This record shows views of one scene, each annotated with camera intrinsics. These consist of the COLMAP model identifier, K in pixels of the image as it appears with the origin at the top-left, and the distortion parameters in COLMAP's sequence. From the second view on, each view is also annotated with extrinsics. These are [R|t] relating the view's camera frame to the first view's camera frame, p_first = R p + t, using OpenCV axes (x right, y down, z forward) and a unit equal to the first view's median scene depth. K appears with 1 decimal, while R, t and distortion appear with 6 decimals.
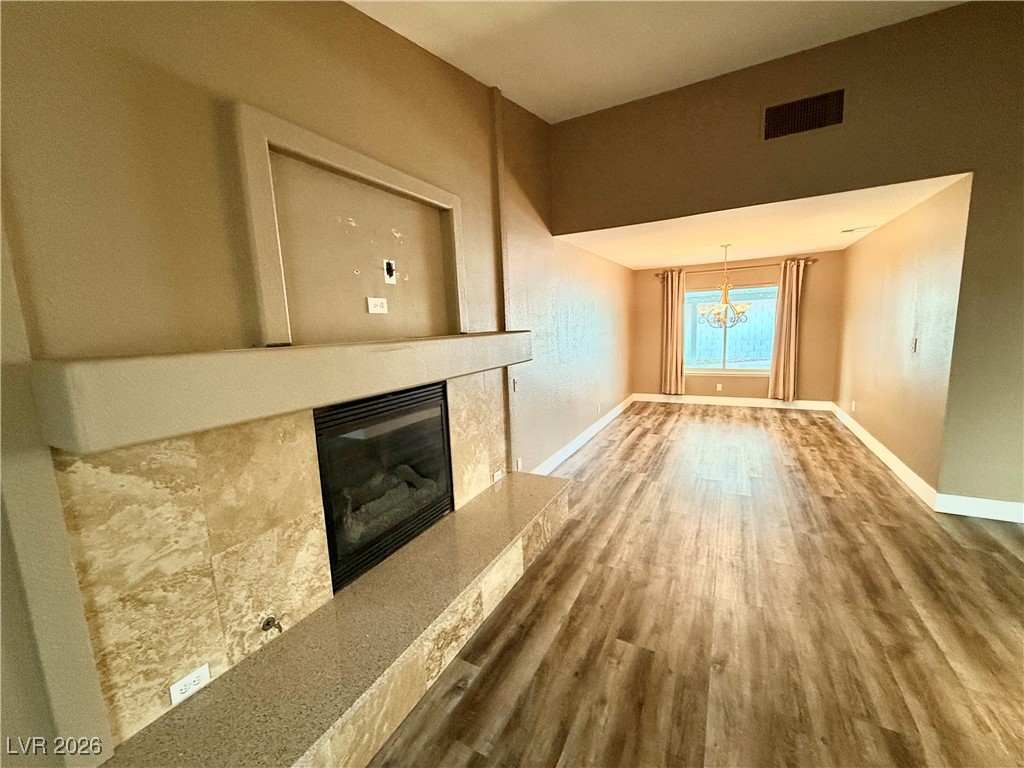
lens RADIAL K [[407.1, 0, 507.9], [0, 407.1, 384.2], [0, 0, 1]] dist [0.000766, 0.000193]
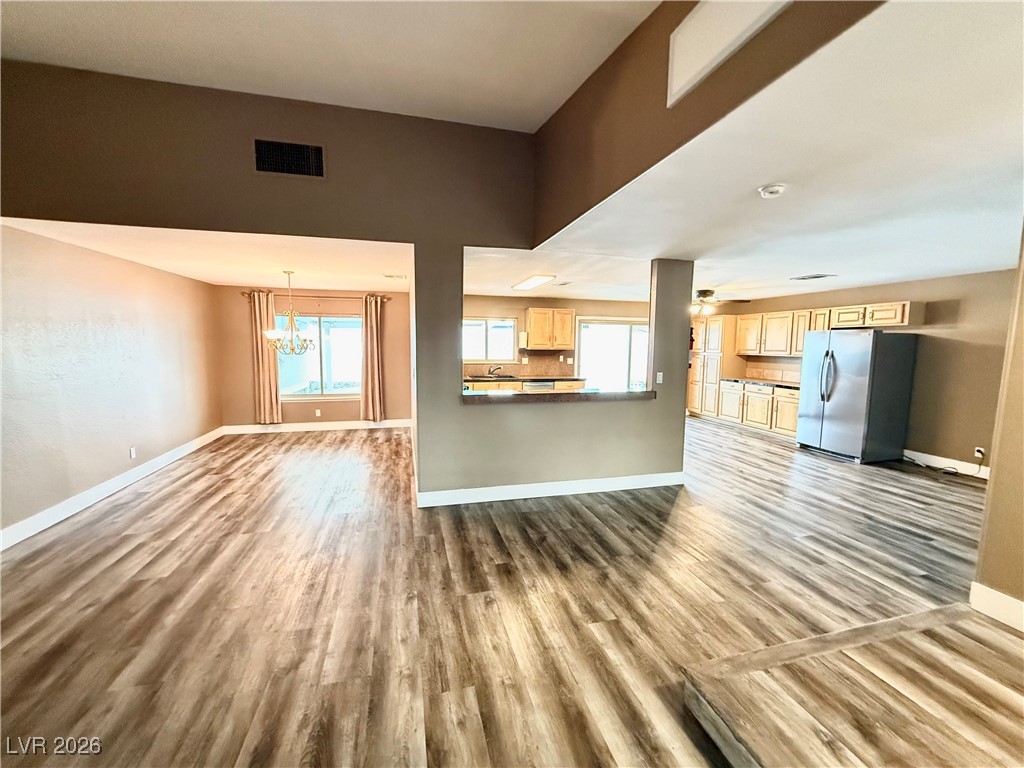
lens RADIAL K [[407.1, 0, 508.3], [0, 407.1, 382.0], [0, 0, 1]] dist [0.000766, 0.000193]
pose [[0.729516, -0.018866, 0.683703, 0.200798], [0.059529, 0.997578, -0.035991, -0.004485], [-0.681368, 0.066956, 0.728872, -0.059943]]
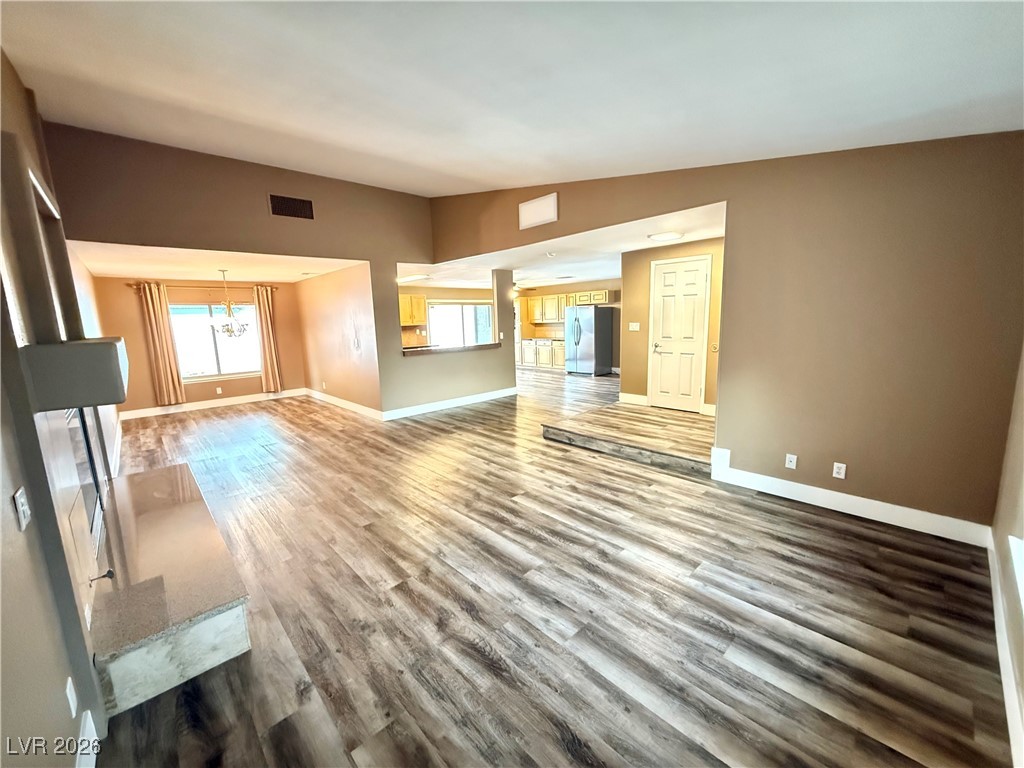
lens RADIAL K [[407.1, 0, 512.4], [0, 407.1, 380.6], [0, 0, 1]] dist [0.000766, 0.000193]
pose [[0.311482, -0.113514, 0.943448, -0.328208], [0.157316, 0.985299, 0.066611, 0.037325], [-0.937139, 0.127671, 0.324761, -0.150960]]
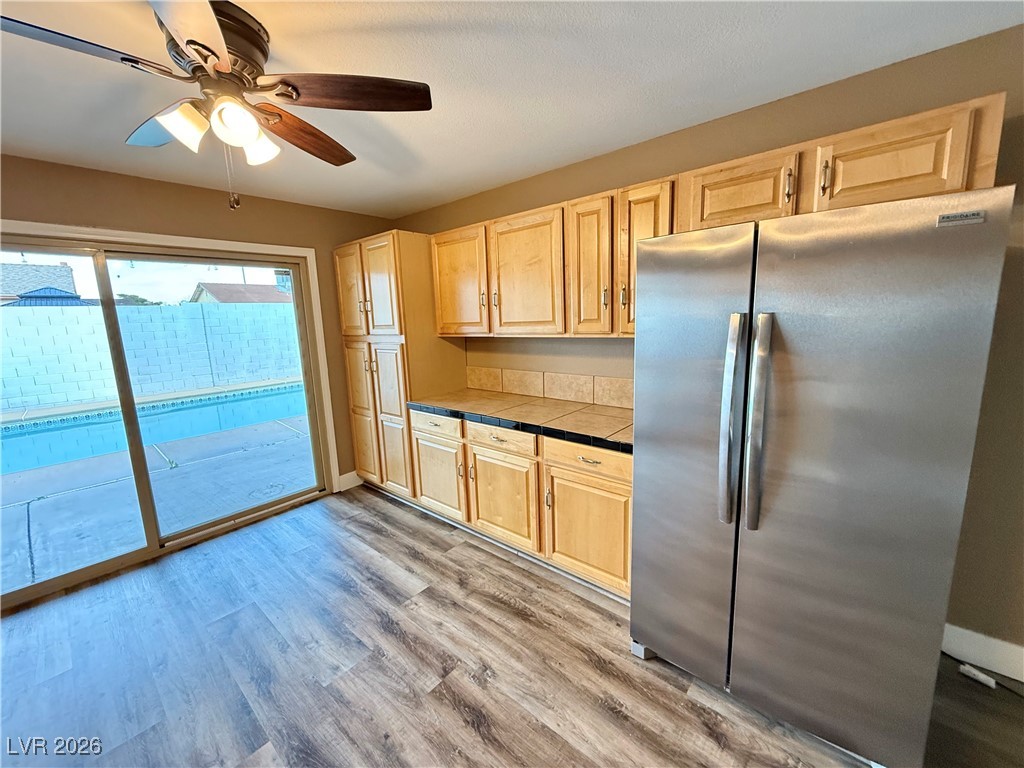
lens RADIAL K [[407.1, 0, 510.0], [0, 407.1, 380.2], [0, 0, 1]] dist [0.000766, 0.000193]
pose [[0.212567, -0.123113, 0.969360, 1.147548], [0.167048, 0.982006, 0.088088, -0.072666], [-0.962762, 0.143205, 0.229308, 0.193775]]
